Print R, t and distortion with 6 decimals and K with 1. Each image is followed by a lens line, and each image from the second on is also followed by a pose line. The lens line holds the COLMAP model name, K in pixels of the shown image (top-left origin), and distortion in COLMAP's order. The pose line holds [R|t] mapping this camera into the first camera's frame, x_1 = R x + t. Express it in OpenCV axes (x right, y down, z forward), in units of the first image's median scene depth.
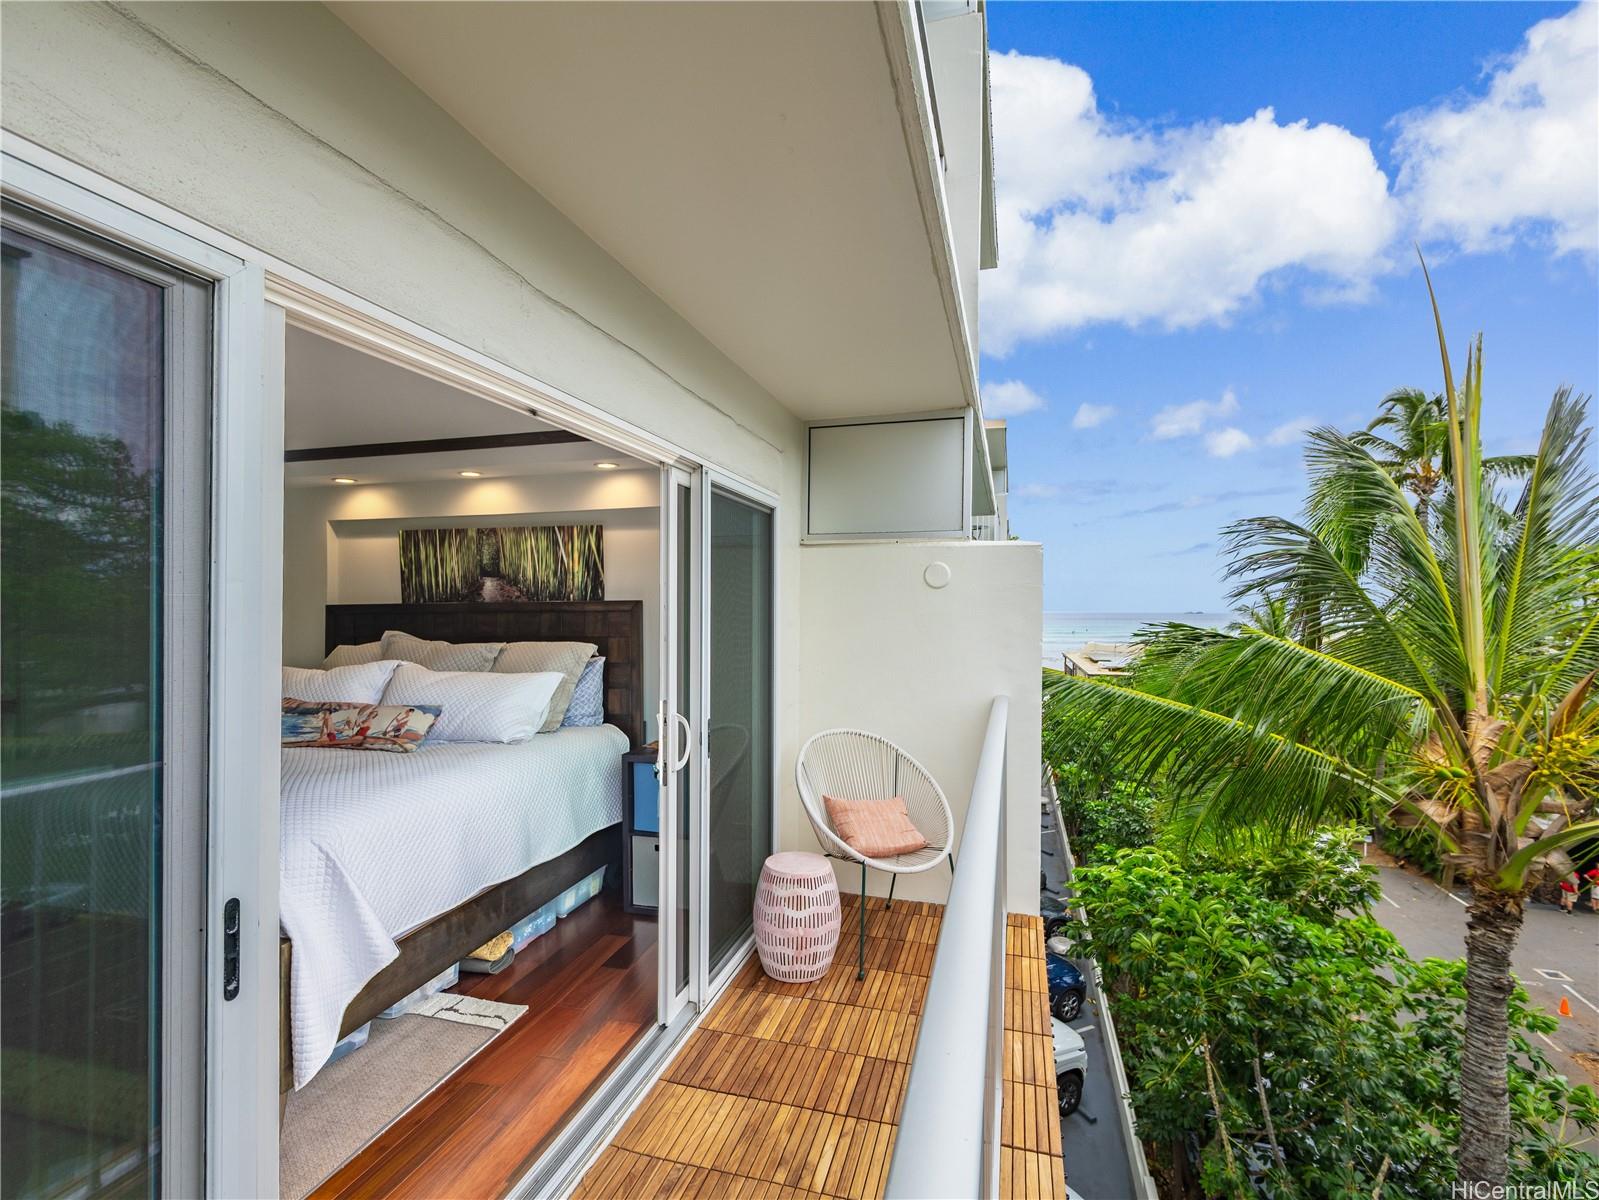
lens RADIAL K [[767.2, 0, 800.0], [0, 767.2, 603.6], [0, 0, 1]] dist [-0.000360, -0.000005]
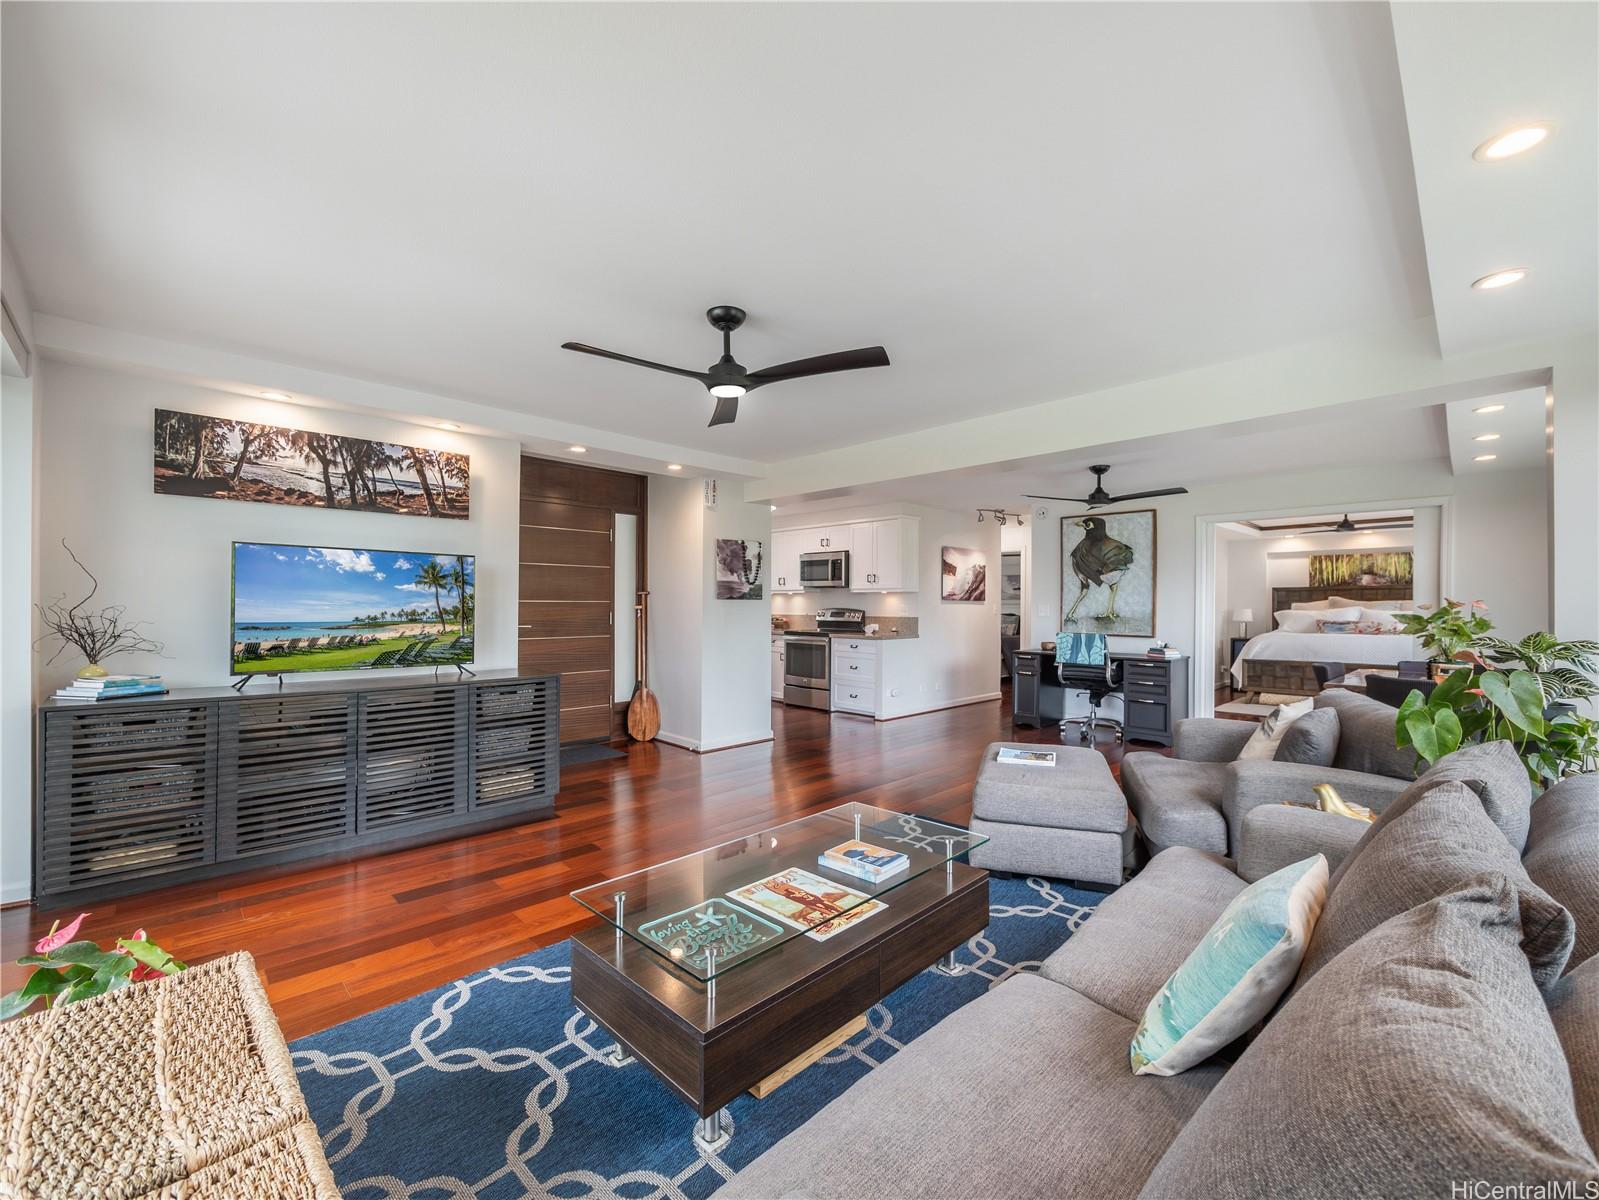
lens RADIAL K [[665.6, 0, 804.5], [0, 665.6, 604.2], [0, 0, 1]] dist [-0.012759, 0.001665]
pose [[0.873508, 0.005778, -0.486776, -0.940374], [-0.004801, 0.999983, 0.003254, 0.058978], [0.486787, -0.000506, 0.873521, -1.630916]]
